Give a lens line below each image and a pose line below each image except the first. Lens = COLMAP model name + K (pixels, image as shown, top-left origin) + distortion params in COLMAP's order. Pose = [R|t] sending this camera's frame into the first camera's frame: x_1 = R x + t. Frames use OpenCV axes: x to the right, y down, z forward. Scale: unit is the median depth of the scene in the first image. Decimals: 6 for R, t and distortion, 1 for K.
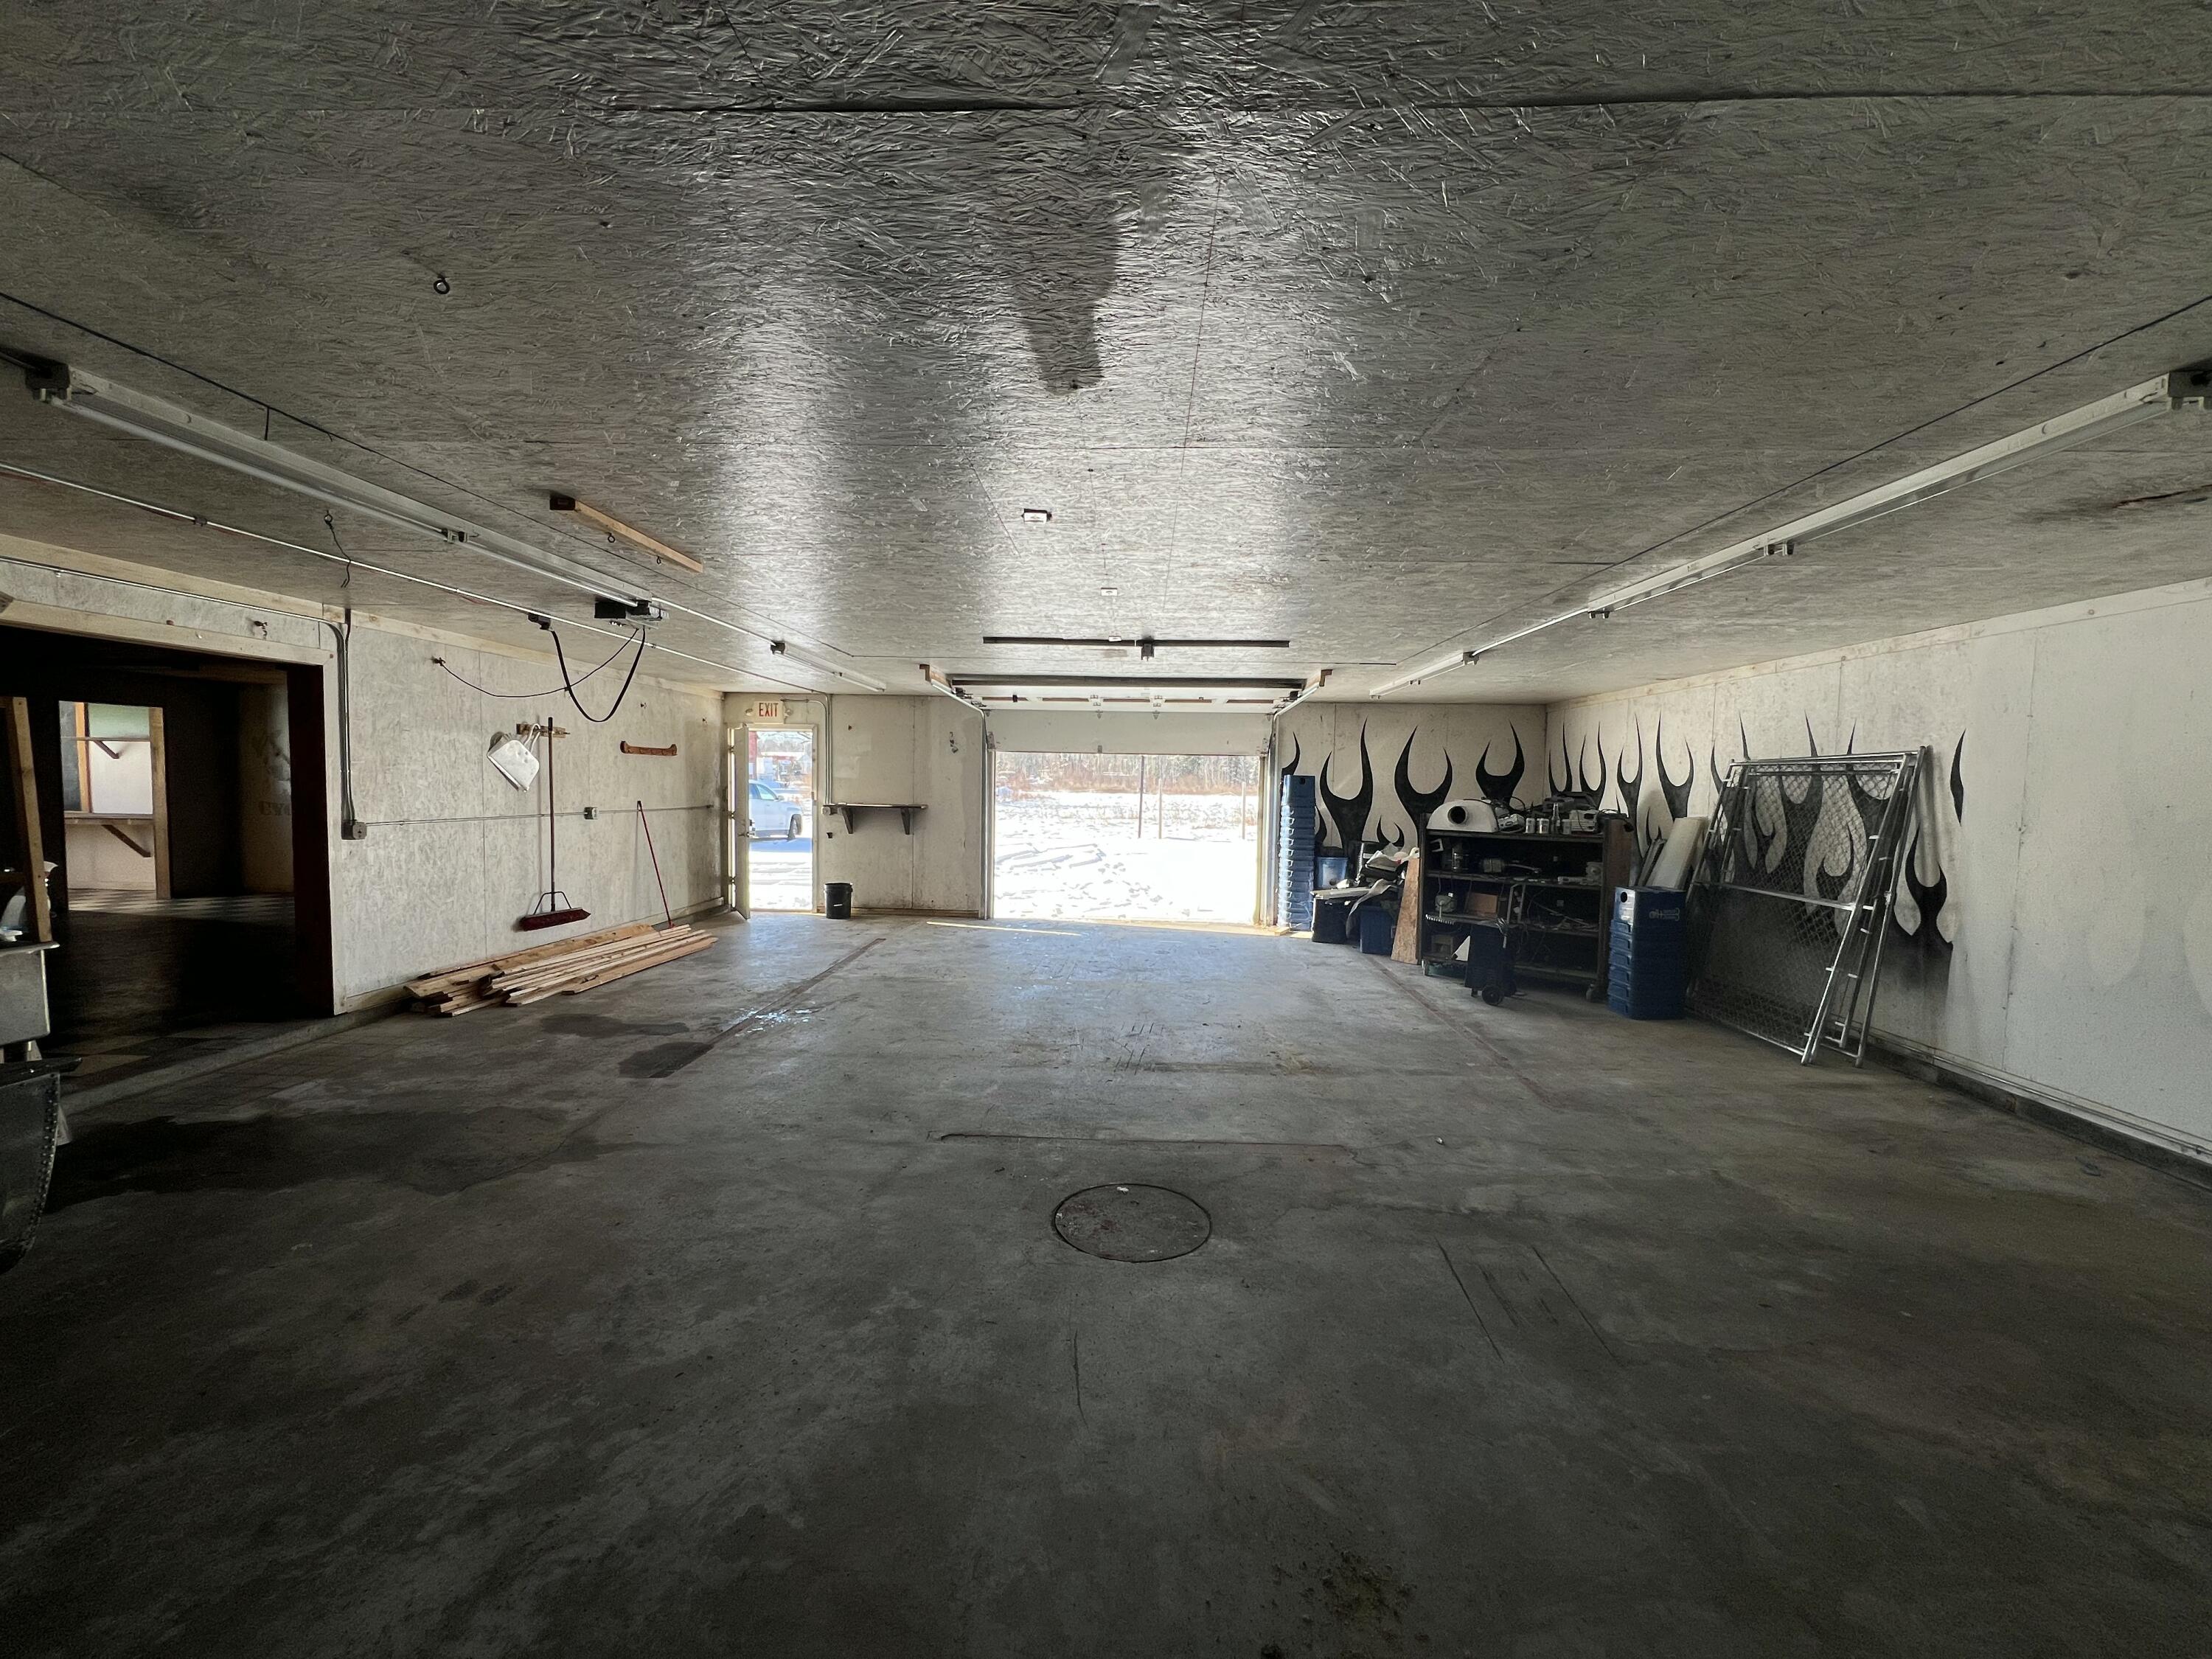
lens RADIAL K [[881.0, 0, 1106.0], [0, 881.0, 831.1], [0, 0, 1]] dist [-0.000665, 0.000017]
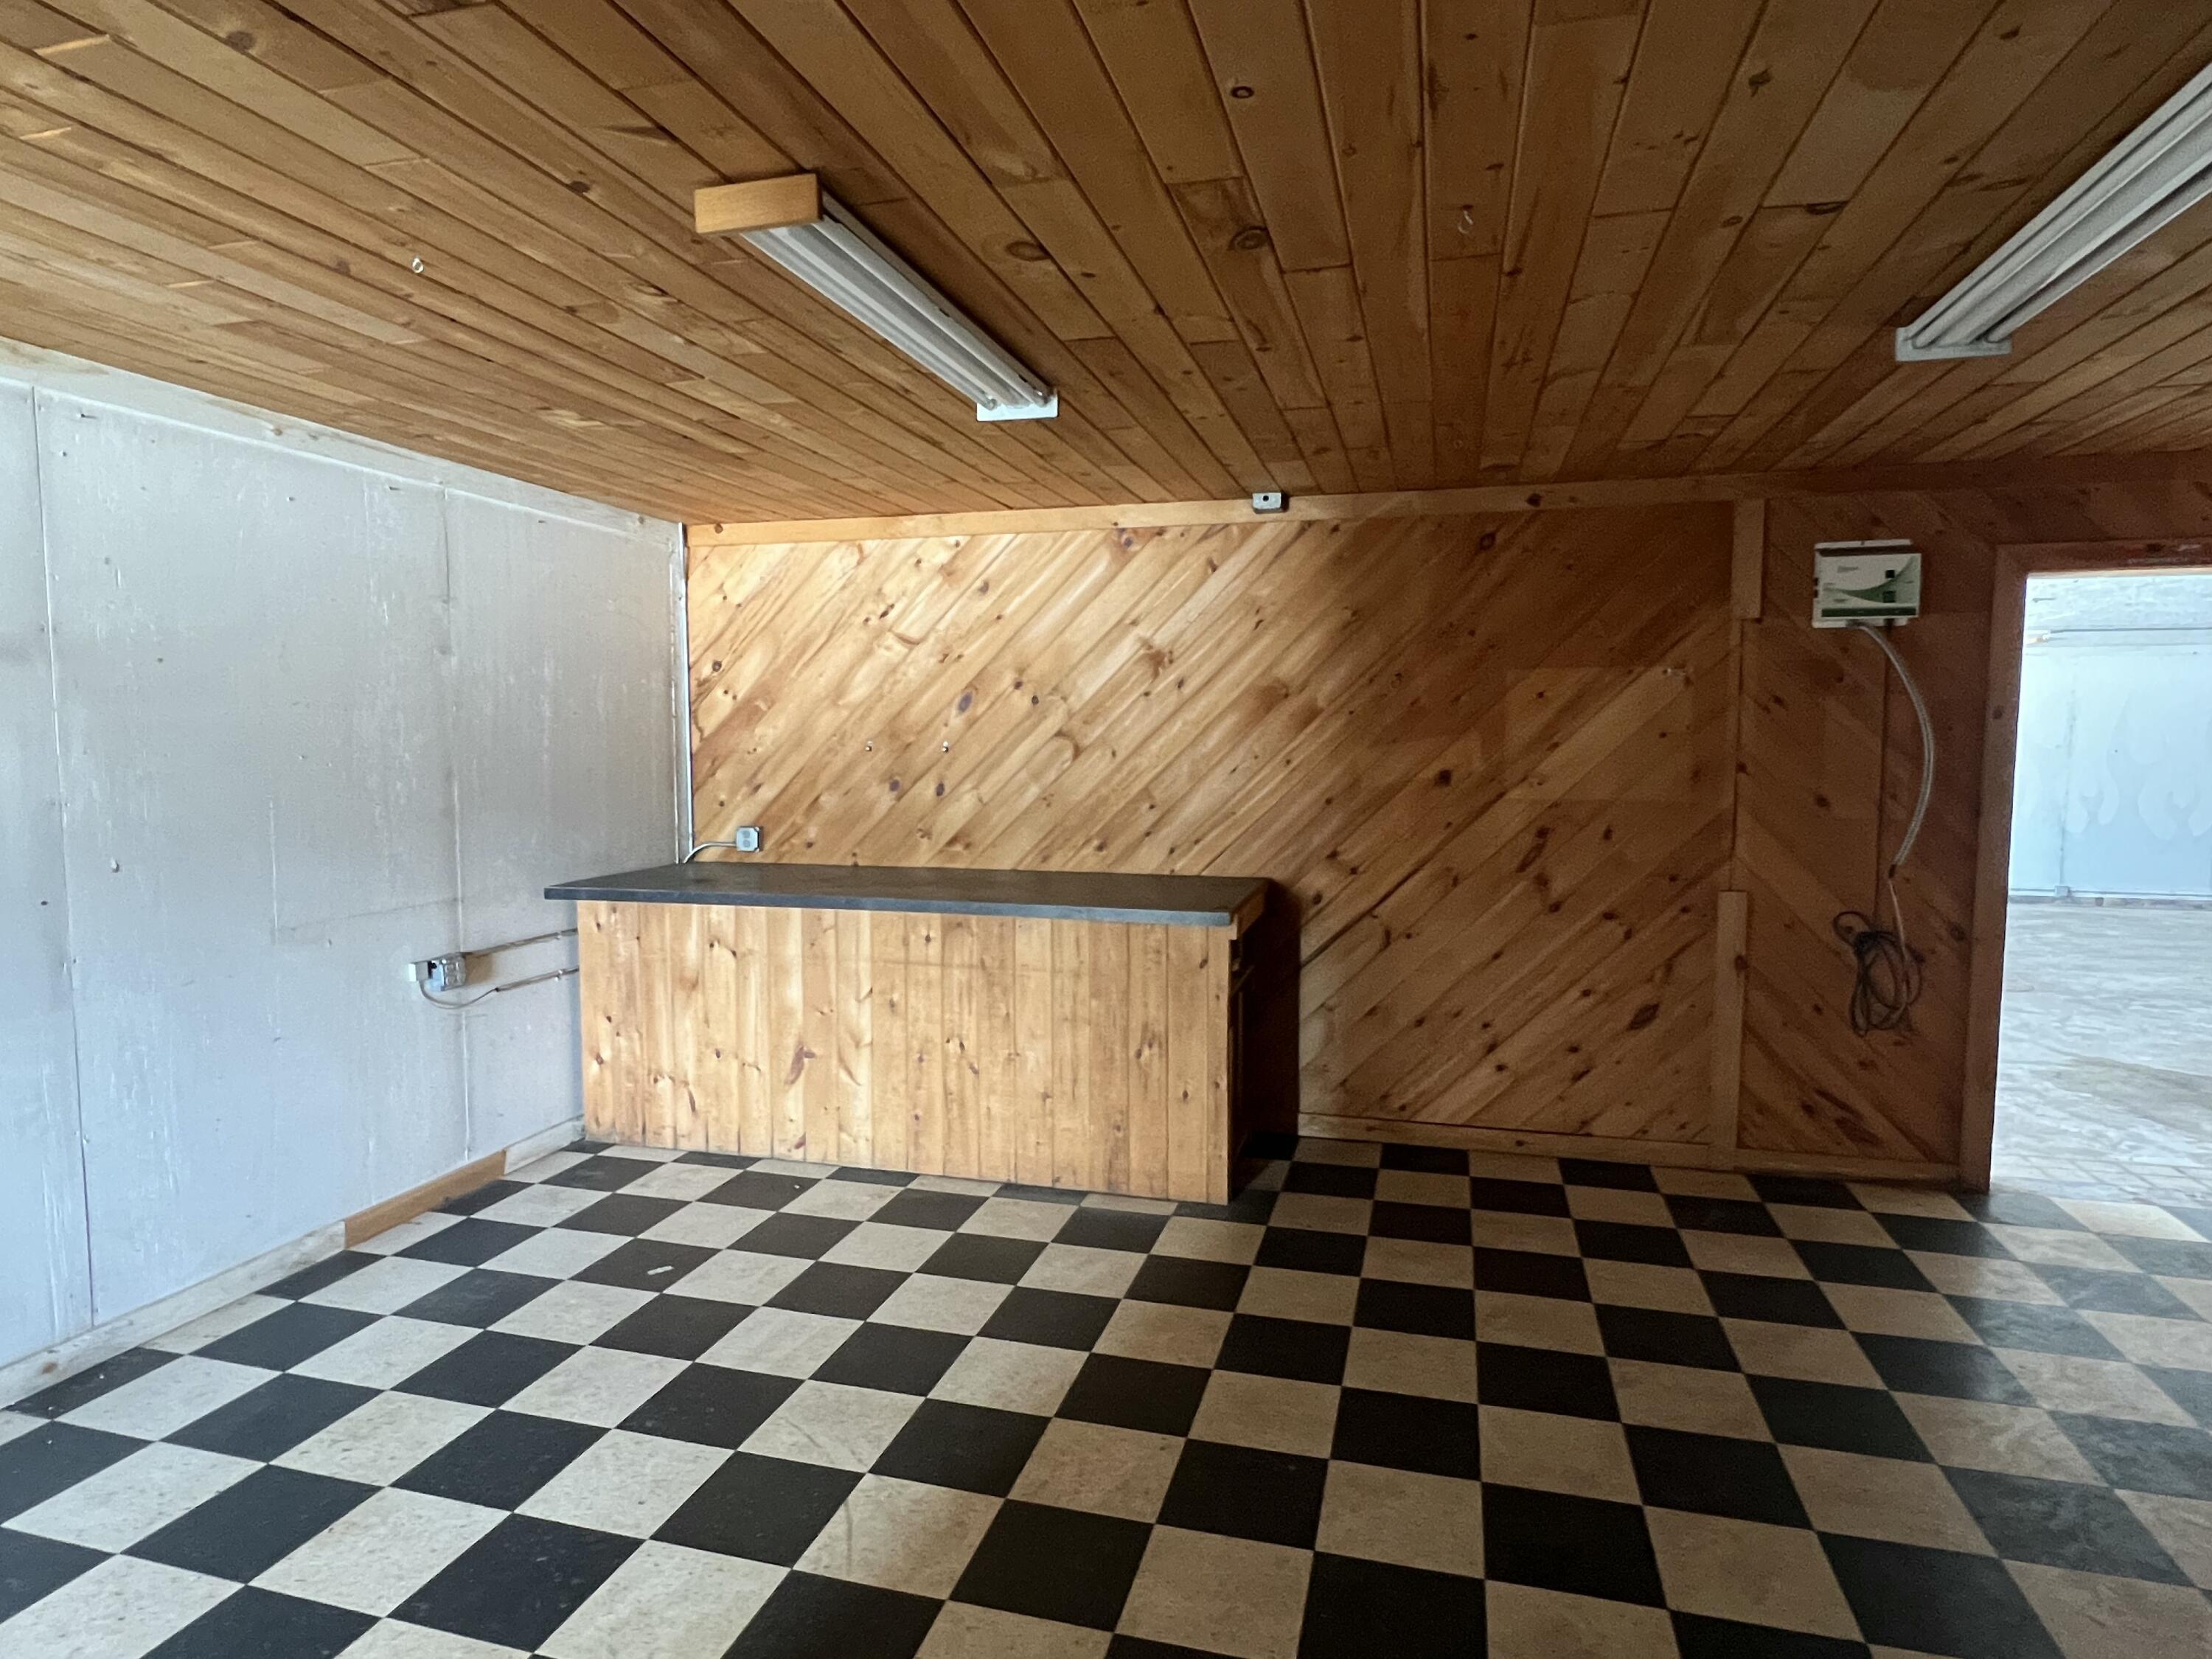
lens RADIAL K [[1243.6, 0, 1100.4], [0, 1243.6, 830.6], [0, 0, 1]] dist [-0.002026, -0.002079]
pose [[0.228062, -0.091696, 0.969319, -1.555450], [0.058697, 0.995039, 0.080319, -0.104760], [-0.971876, 0.038578, 0.232313, 1.177104]]
